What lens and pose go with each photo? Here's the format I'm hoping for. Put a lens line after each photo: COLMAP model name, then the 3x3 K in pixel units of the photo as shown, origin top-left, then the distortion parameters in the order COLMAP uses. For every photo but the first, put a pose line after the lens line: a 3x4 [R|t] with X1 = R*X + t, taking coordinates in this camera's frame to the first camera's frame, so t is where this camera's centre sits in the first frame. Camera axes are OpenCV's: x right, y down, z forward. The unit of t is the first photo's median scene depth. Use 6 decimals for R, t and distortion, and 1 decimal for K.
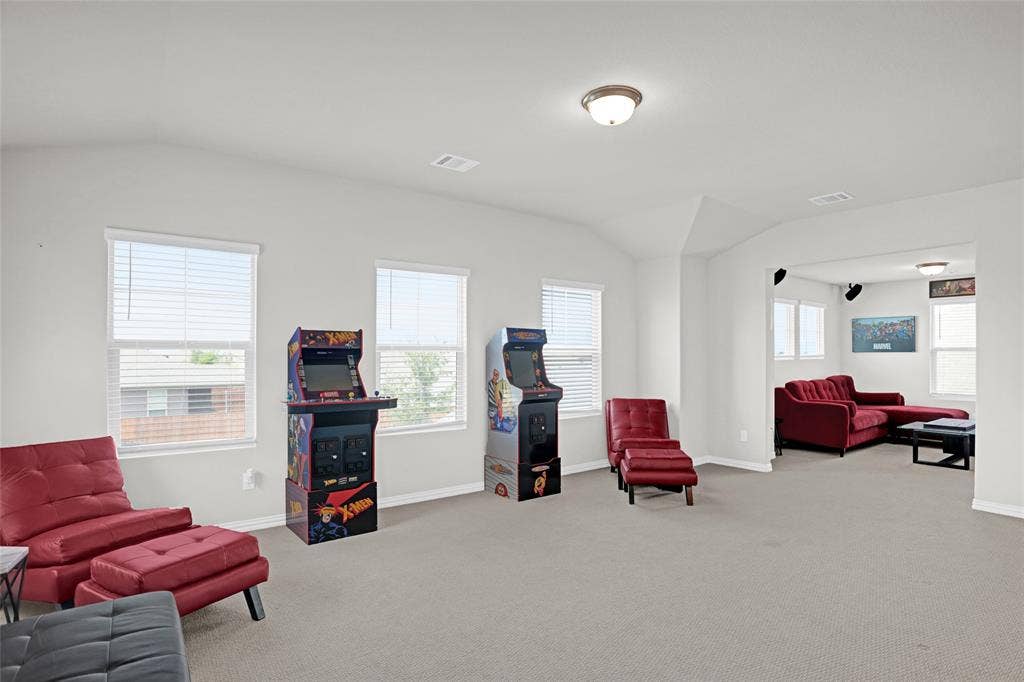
lens RADIAL K [[524.1, 0, 513.7], [0, 524.1, 353.8], [0, 0, 1]] dist [-0.066429, 0.031510]
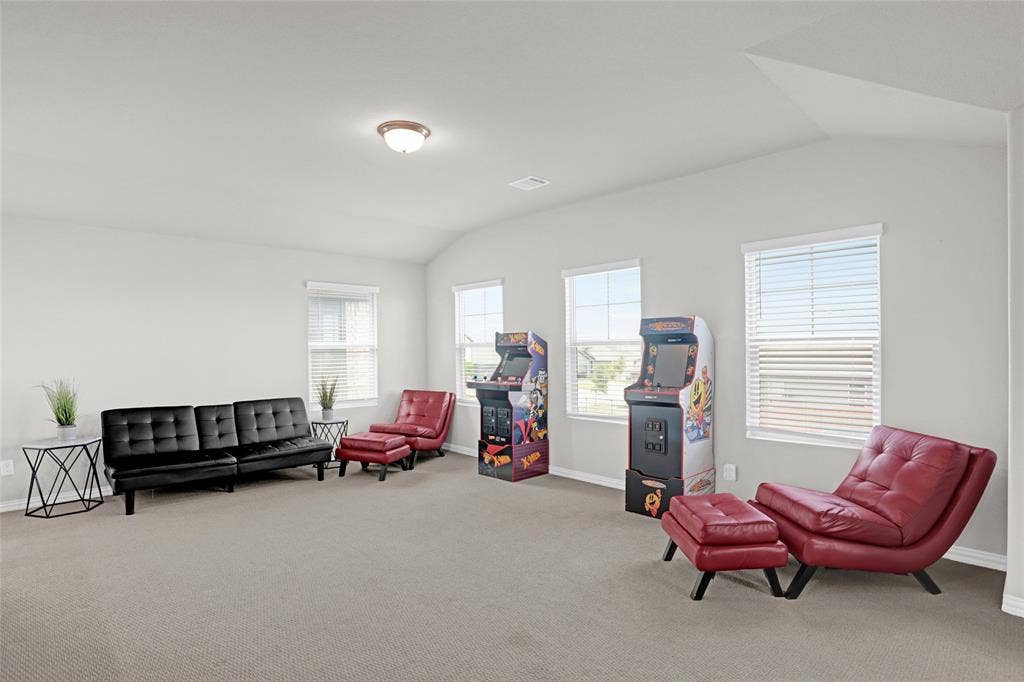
lens RADIAL K [[524.1, 0, 513.7], [0, 524.1, 353.8], [0, 0, 1]] dist [-0.066429, 0.031510]
pose [[0.119779, 0.007338, -0.992773, 1.055874], [0.013488, 0.999868, 0.009017, -0.000954], [0.992709, -0.014470, 0.119664, 0.839281]]
